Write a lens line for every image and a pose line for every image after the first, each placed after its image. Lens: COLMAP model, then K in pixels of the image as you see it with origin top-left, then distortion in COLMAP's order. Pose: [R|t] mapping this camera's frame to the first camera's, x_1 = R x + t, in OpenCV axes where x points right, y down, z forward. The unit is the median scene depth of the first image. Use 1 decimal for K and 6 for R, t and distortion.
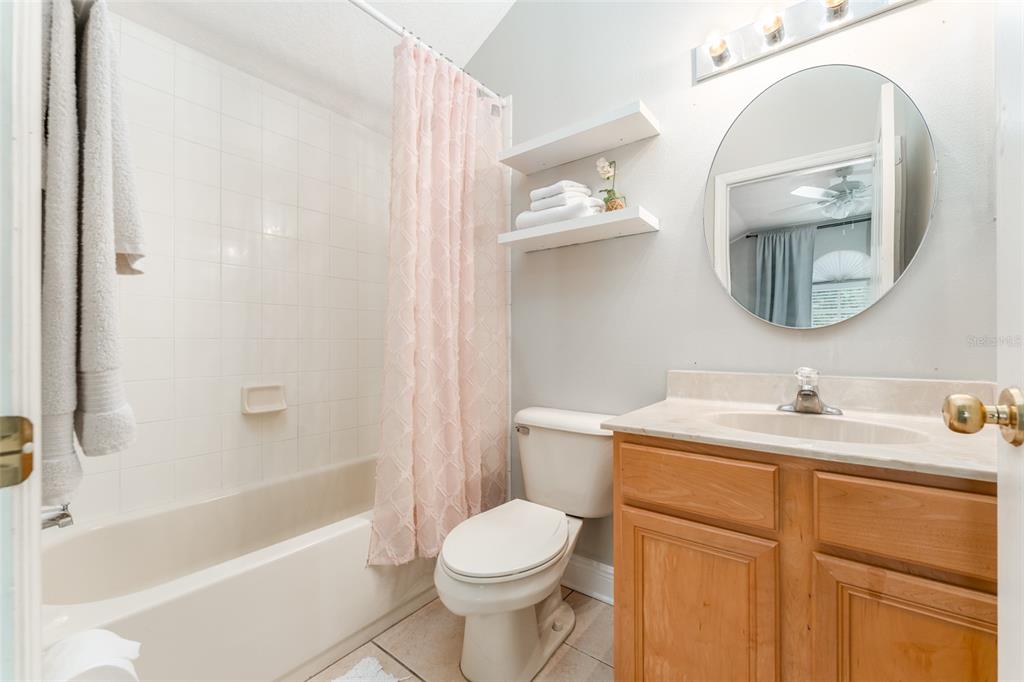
lens RADIAL K [[413.5, 0, 511.6], [0, 413.5, 340.1], [0, 0, 1]] dist [-0.003420, 0.000010]
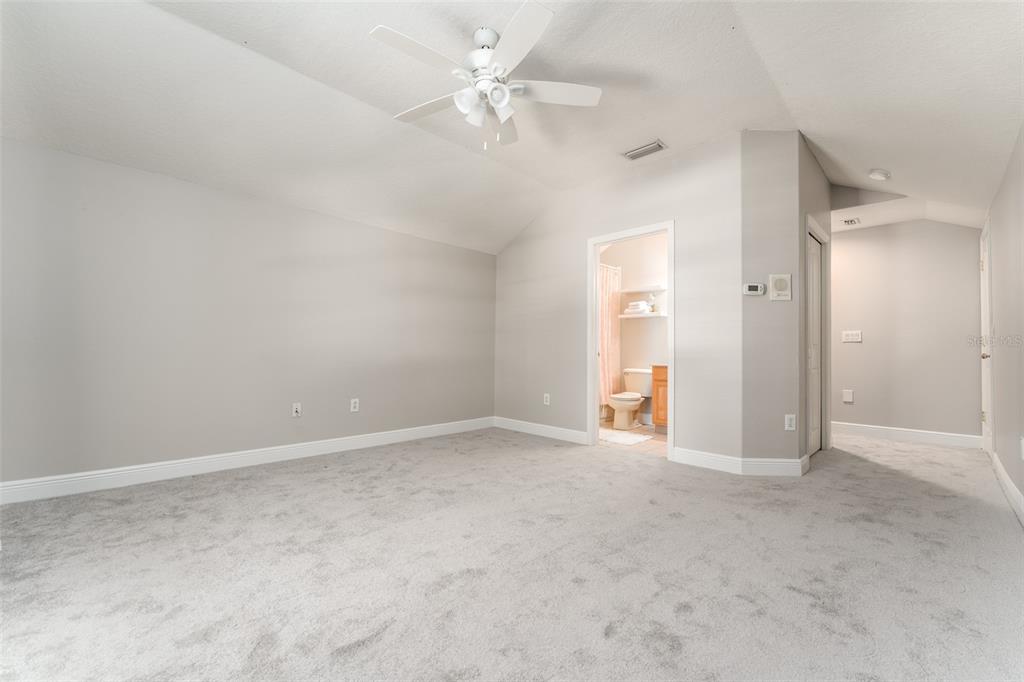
lens RADIAL K [[413.5, 0, 513.9], [0, 413.5, 346.8], [0, 0, 1]] dist [-0.003420, 0.000010]
pose [[0.994327, 0.008868, -0.105992, -0.528977], [-0.008810, 0.999961, 0.001020, -0.001080], [0.105997, -0.000081, 0.994366, -2.463996]]
